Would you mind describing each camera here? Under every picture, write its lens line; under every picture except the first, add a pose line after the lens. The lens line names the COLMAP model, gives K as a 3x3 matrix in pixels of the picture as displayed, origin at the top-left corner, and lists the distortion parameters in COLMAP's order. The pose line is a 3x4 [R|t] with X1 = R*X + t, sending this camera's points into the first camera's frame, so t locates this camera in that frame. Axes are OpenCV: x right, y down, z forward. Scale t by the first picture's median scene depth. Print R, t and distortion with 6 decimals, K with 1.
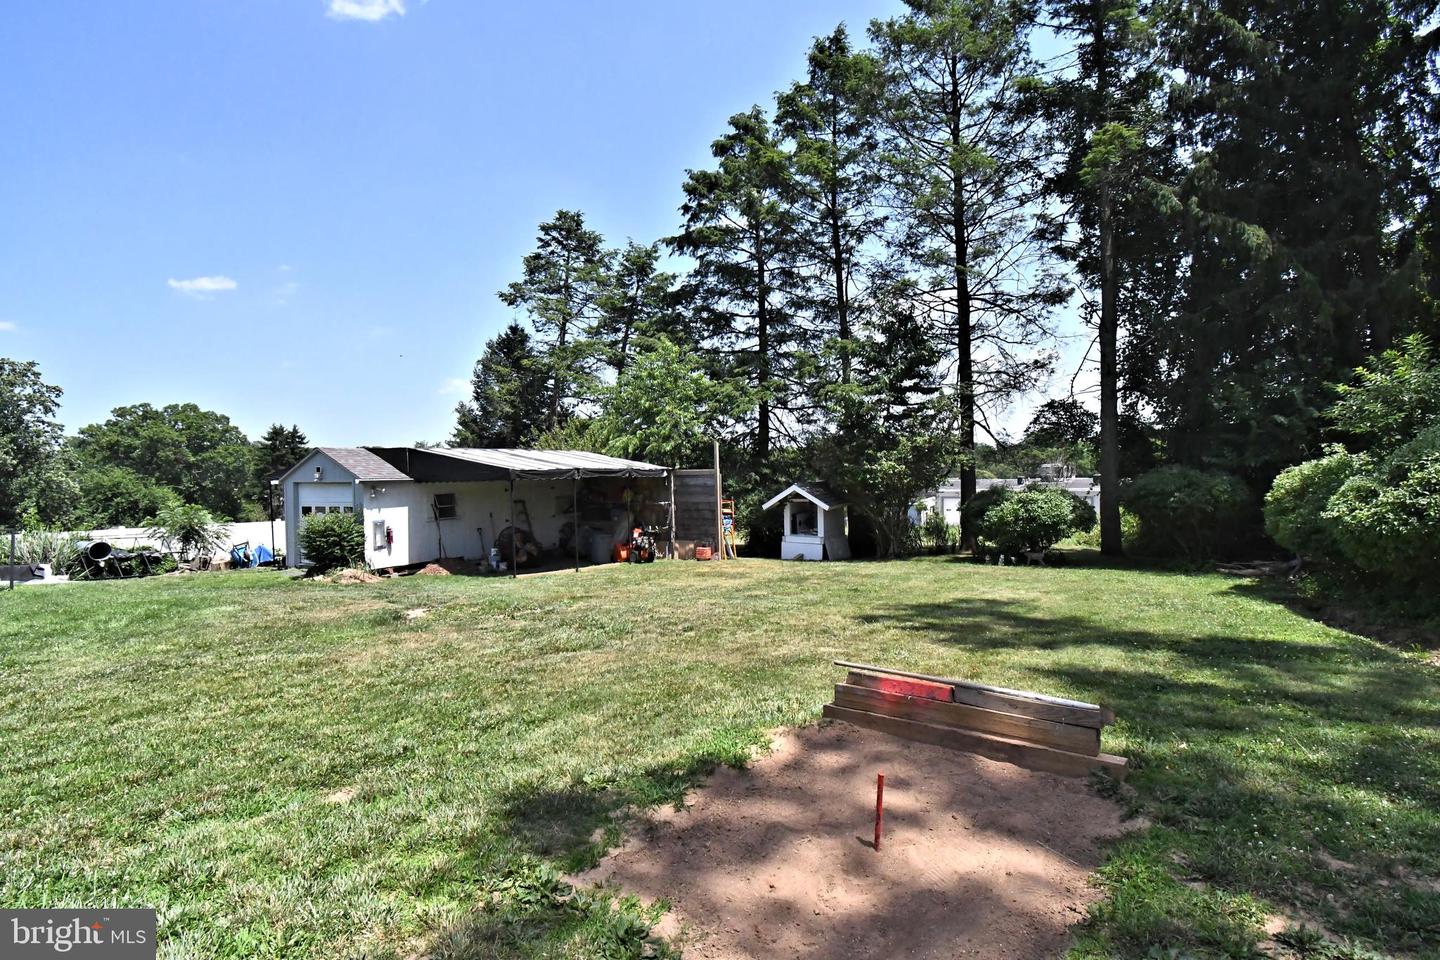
lens RADIAL K [[634.9, 0, 711.9], [0, 634.9, 484.8], [0, 0, 1]] dist [0.007226, -0.011073]
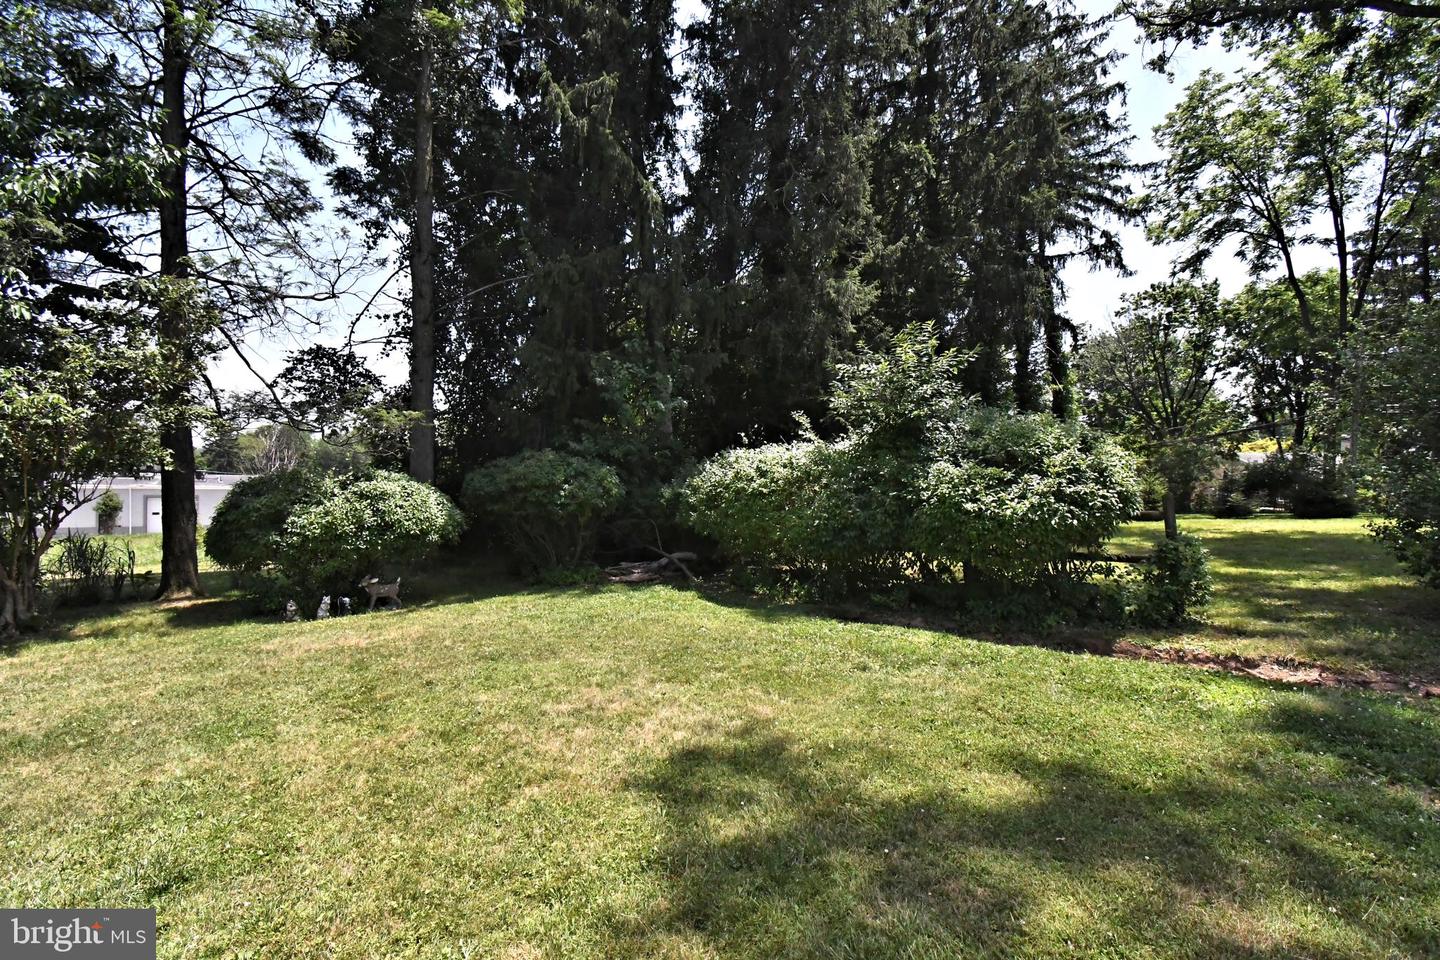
lens RADIAL K [[634.9, 0, 727.5], [0, 634.9, 483.1], [0, 0, 1]] dist [0.007226, -0.011073]
pose [[0.306427, 0.023638, 0.951600, 0.039916], [-0.017696, 0.999660, -0.019133, 0.015071], [-0.951730, -0.010977, 0.306742, 0.396741]]
